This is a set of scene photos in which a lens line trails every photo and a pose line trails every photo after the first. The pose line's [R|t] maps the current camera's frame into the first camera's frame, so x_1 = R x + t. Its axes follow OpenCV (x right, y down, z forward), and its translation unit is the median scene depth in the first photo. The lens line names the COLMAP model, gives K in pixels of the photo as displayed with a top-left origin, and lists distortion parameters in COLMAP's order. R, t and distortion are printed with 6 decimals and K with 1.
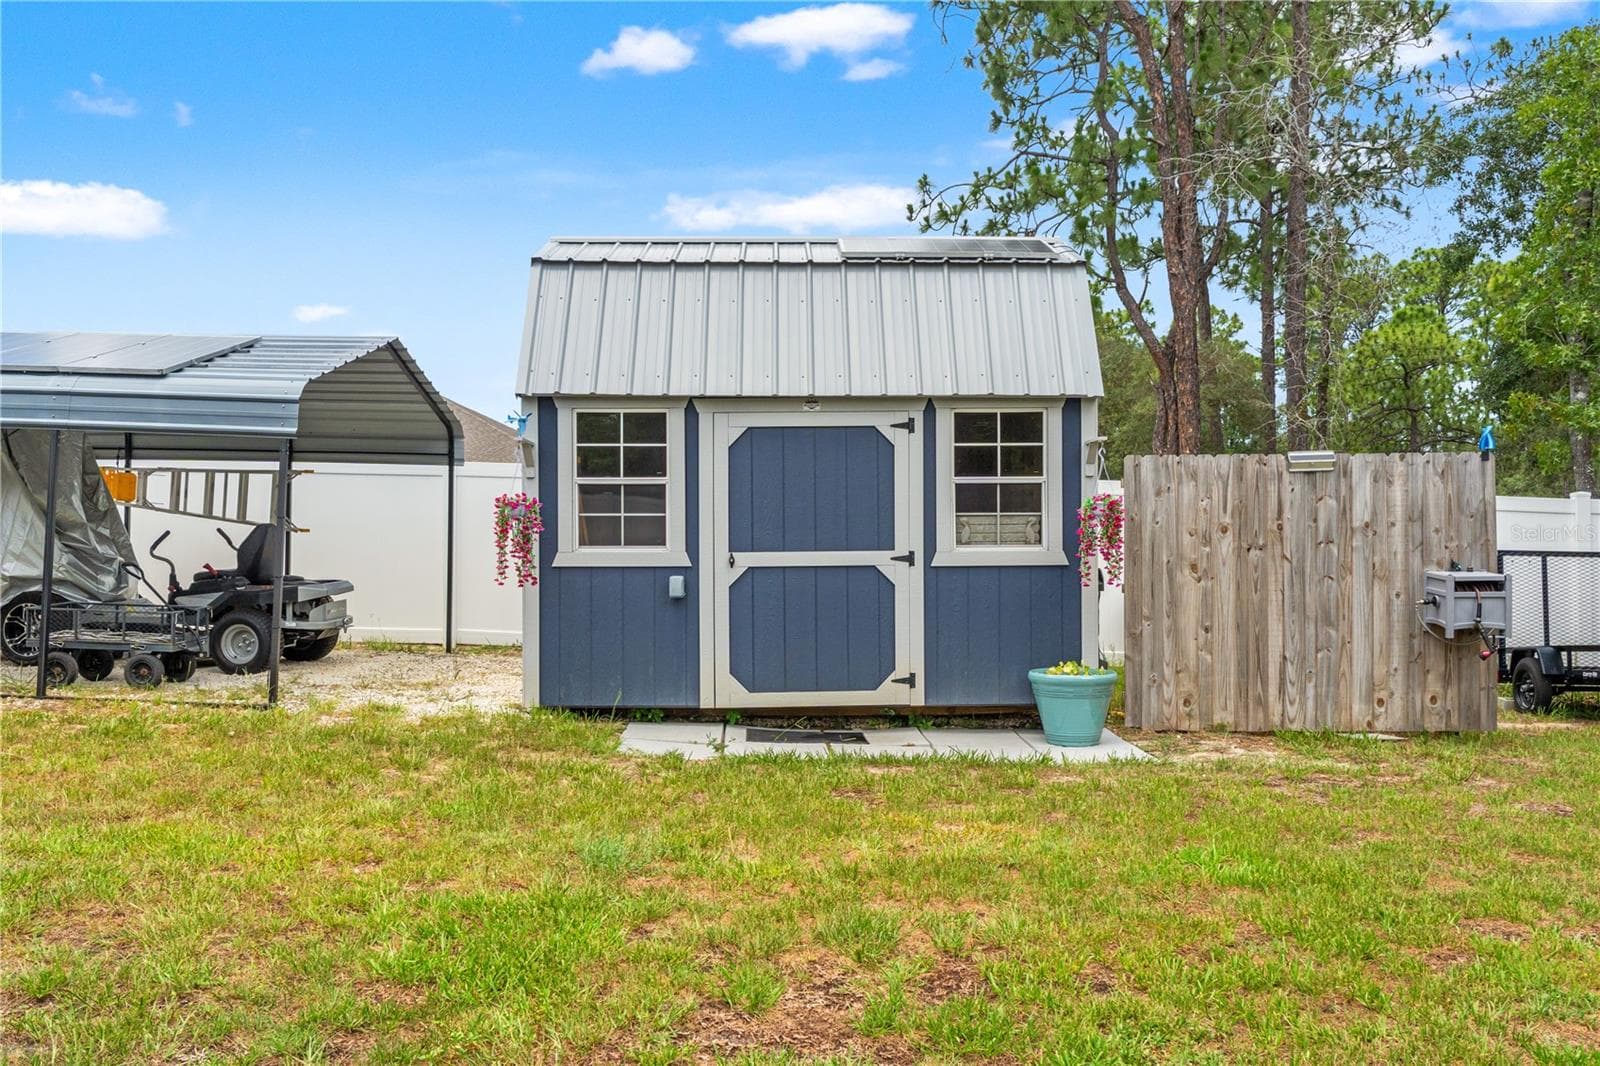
lens RADIAL K [[1362.3, 0, 804.1], [0, 1362.3, 517.6], [0, 0, 1]] dist [0.003858, 0.000528]
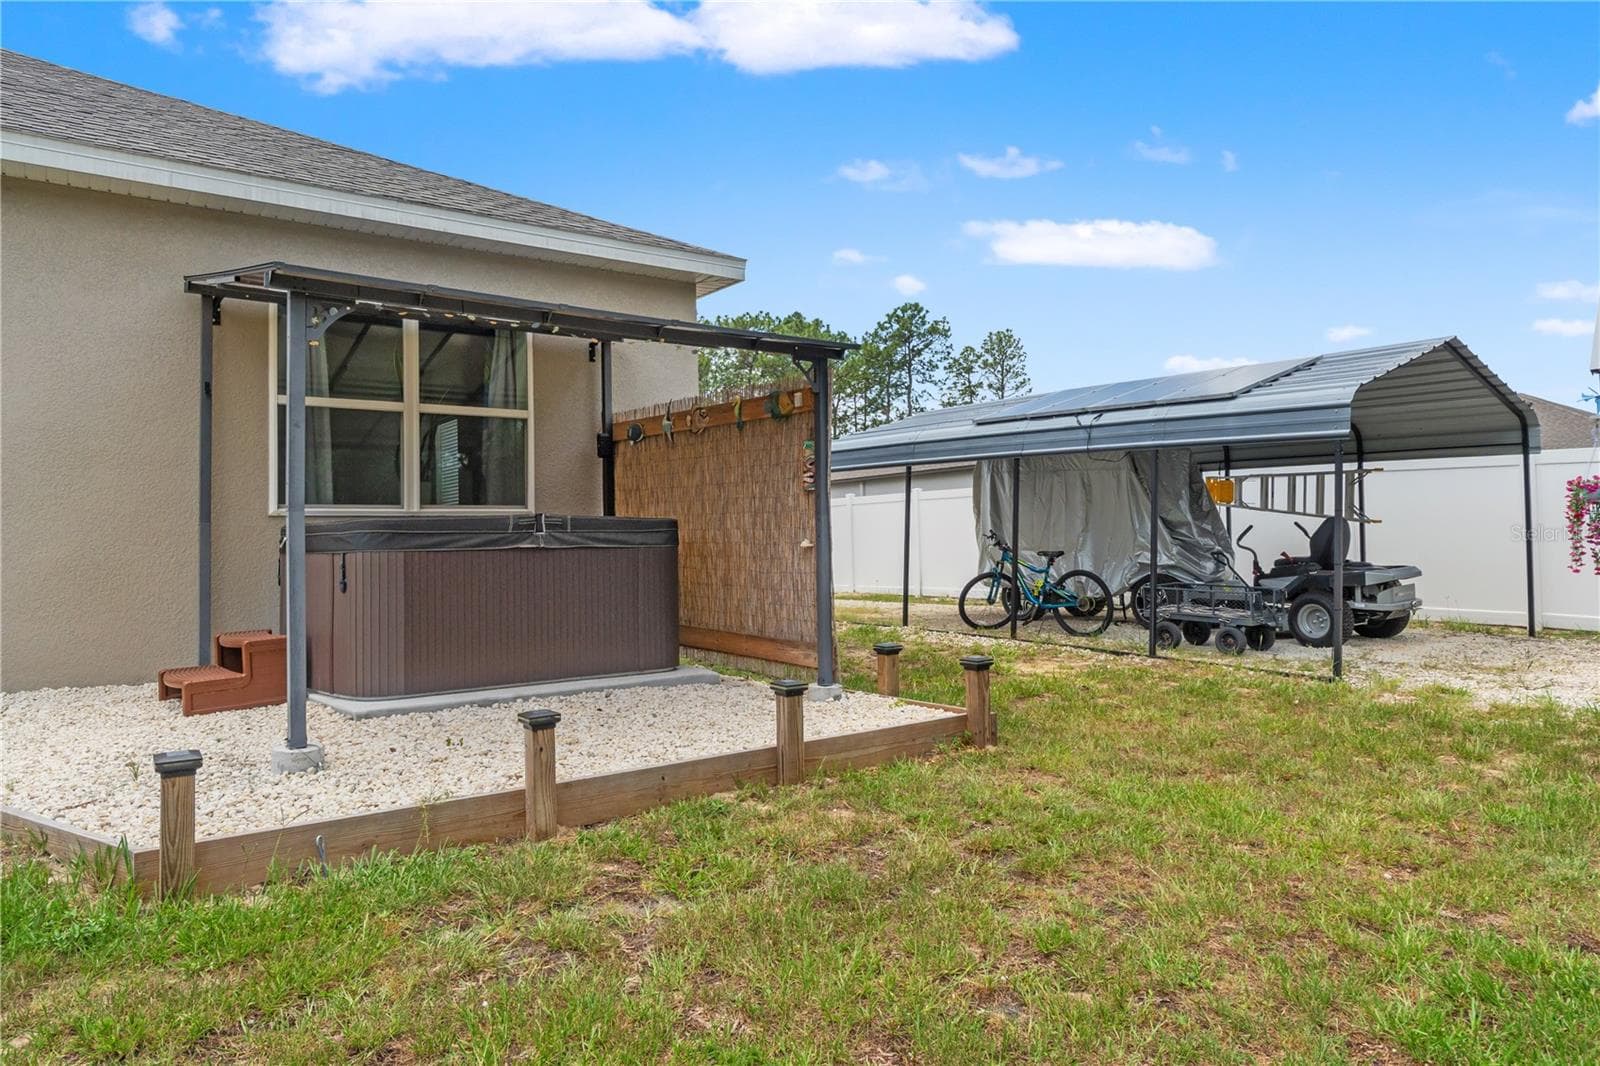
lens RADIAL K [[1015.3, 0, 809.1], [0, 1015.3, 511.7], [0, 0, 1]] dist [-0.001392, -0.000334]
pose [[0.631576, -0.037695, -0.774397, -0.011819], [0.034928, 0.999187, -0.020152, 0.002106], [0.774527, -0.014321, 0.632379, 0.118308]]
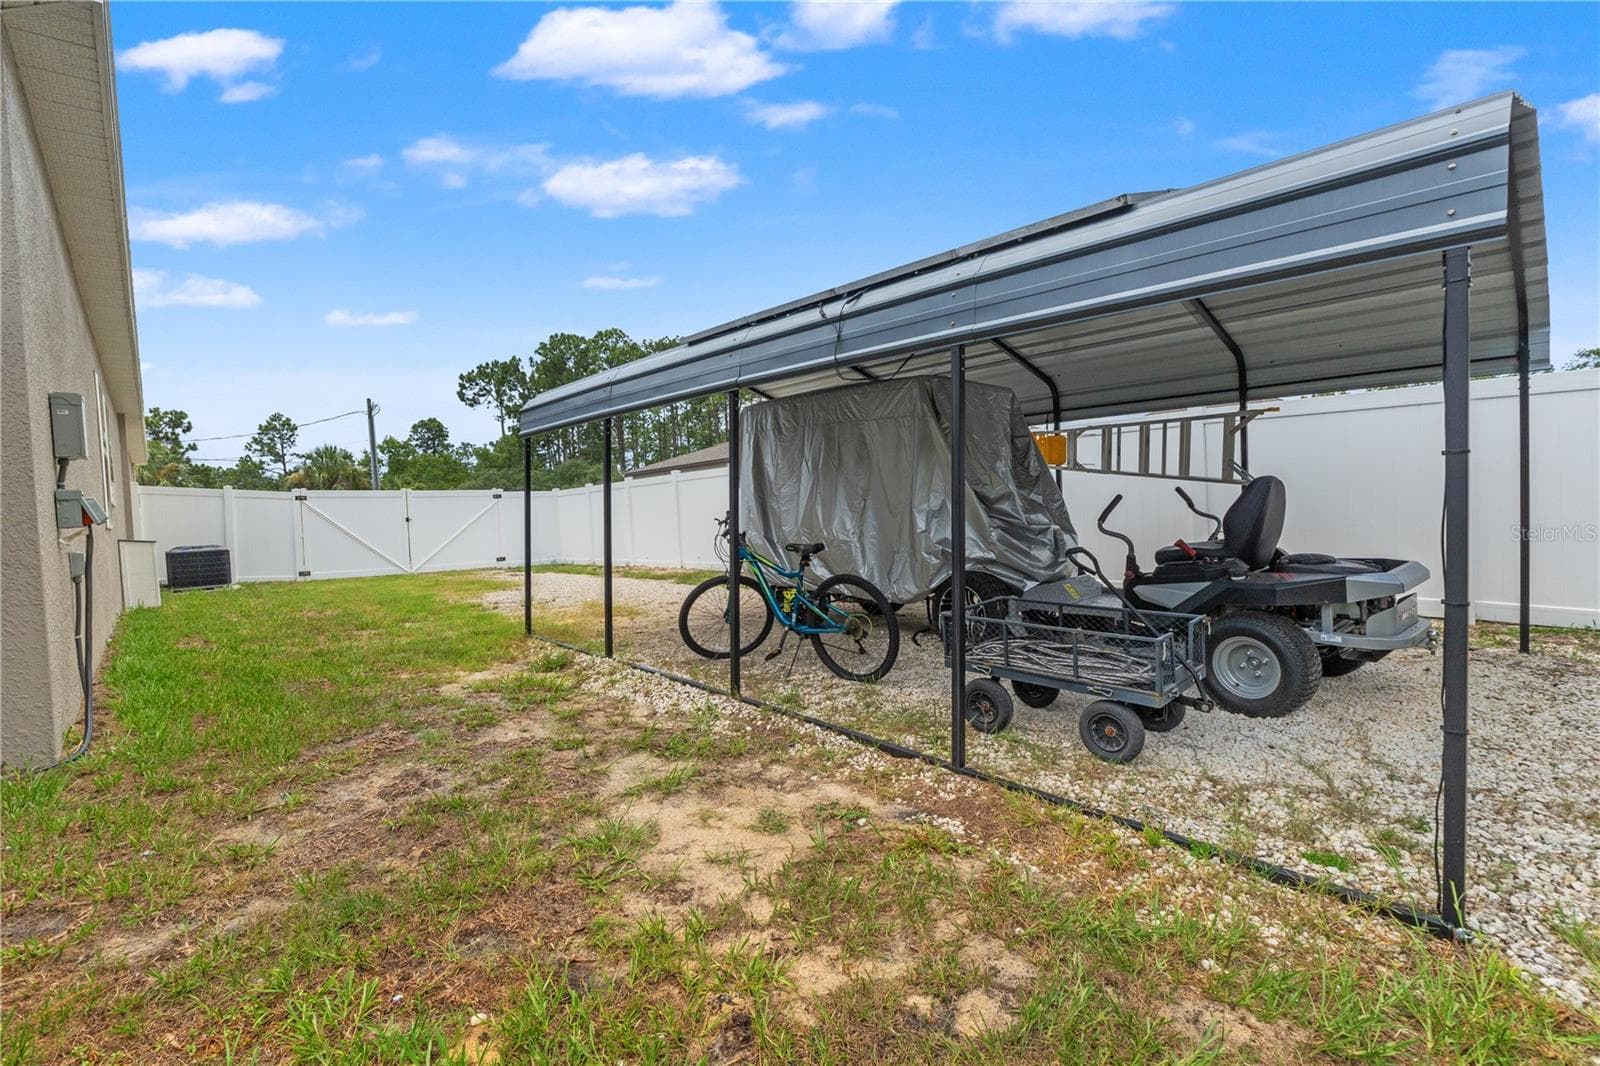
lens RADIAL K [[709.2, 0, 800.0], [0, 709.2, 533.0], [0, 0, 1]] dist [-0.000294, -0.000018]
pose [[0.698102, -0.011040, -0.715914, -0.313551], [0.064454, 0.996791, 0.047479, 0.000951], [0.713092, -0.079289, 0.696573, 0.610349]]
